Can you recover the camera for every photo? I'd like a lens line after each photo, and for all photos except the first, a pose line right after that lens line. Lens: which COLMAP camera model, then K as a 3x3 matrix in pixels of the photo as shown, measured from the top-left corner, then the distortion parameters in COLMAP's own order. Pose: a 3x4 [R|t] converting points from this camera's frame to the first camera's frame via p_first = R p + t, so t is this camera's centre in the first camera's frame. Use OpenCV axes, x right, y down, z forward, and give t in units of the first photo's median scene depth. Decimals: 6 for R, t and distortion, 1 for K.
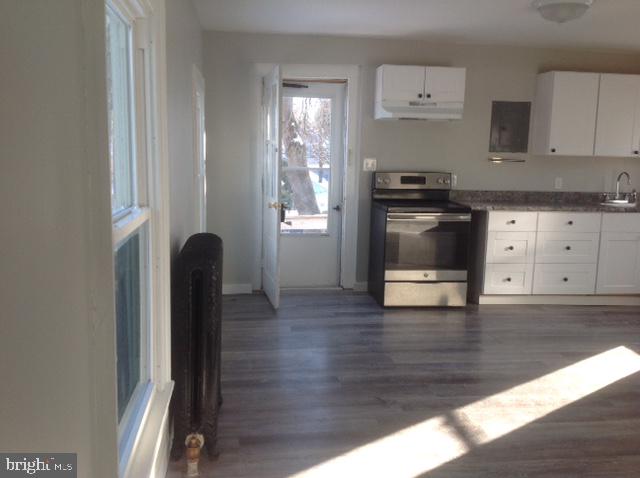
lens RADIAL K [[614.9, 0, 321.9], [0, 614.9, 237.6], [0, 0, 1]] dist [0.185931, -0.402317]
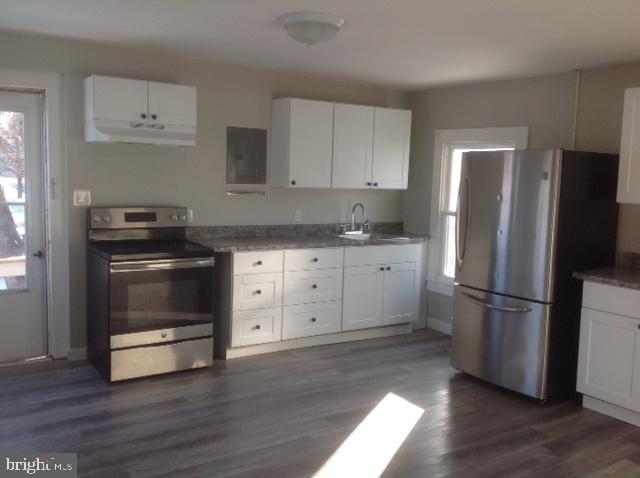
lens RADIAL K [[603.9, 0, 320.0], [0, 603.9, 239.0], [0, 0, 1]] dist [0.180148, -0.375211]
pose [[0.900908, -0.045888, 0.431578, 0.010329], [0.051942, 0.998648, -0.002246, -0.051655], [-0.430892, 0.024440, 0.902073, 0.170849]]
